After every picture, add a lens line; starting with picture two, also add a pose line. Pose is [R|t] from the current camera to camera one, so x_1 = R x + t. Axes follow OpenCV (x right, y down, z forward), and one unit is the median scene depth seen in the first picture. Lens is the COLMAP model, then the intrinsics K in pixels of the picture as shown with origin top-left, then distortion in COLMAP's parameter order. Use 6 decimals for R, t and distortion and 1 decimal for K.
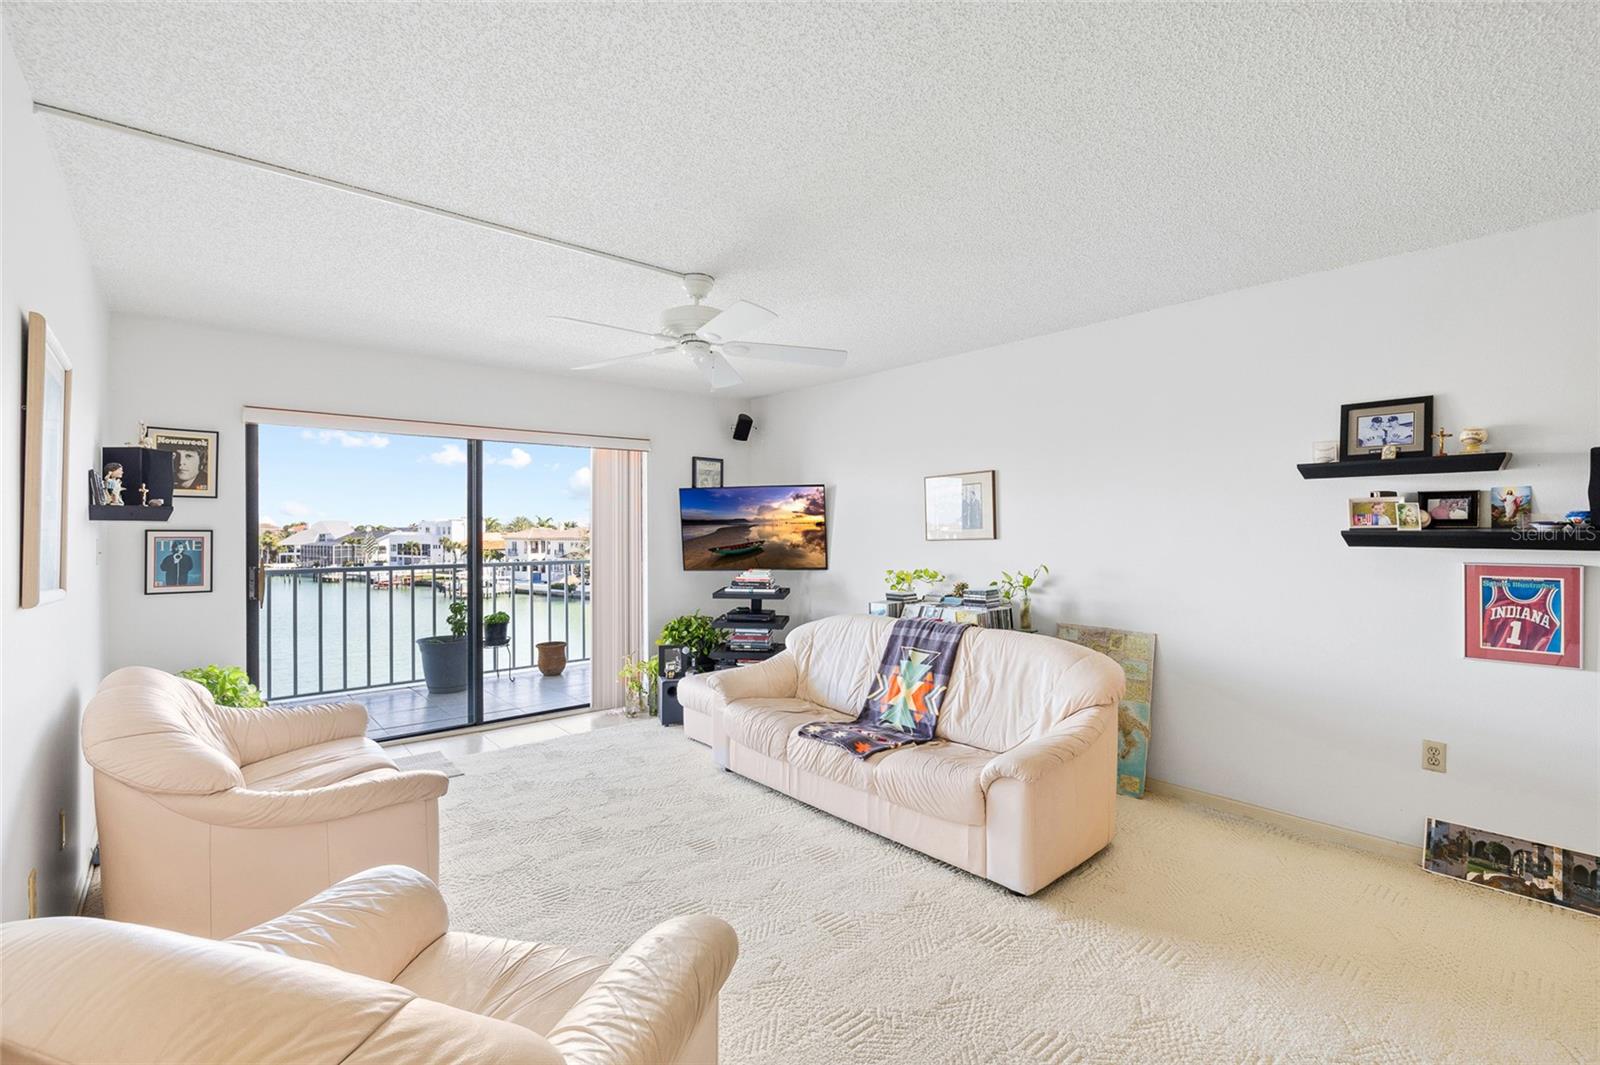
lens RADIAL K [[710.8, 0, 800.3], [0, 710.8, 530.0], [0, 0, 1]] dist [-0.007190, 0.000156]
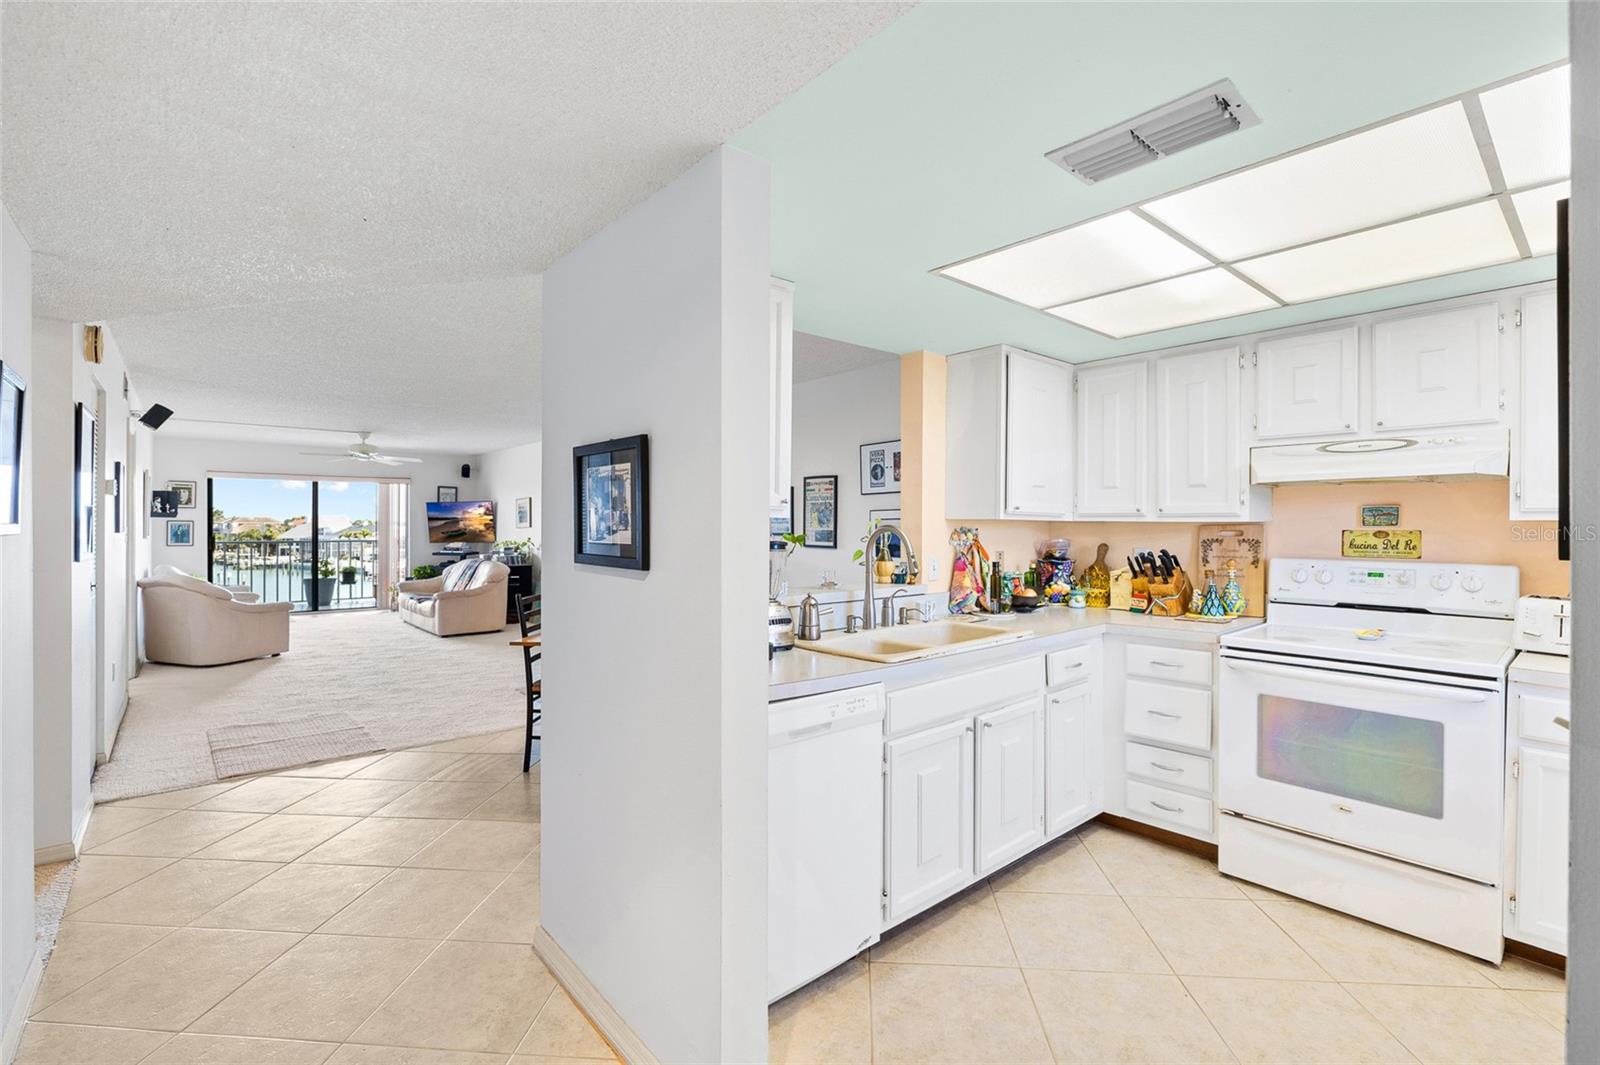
lens RADIAL K [[710.8, 0, 800.3], [0, 710.8, 530.0], [0, 0, 1]] dist [-0.007190, 0.000156]
pose [[0.999976, 0.006433, -0.002702, 1.324392], [-0.006422, 0.999971, 0.004048, 0.008148], [0.002728, -0.004031, 0.999988, -1.498813]]
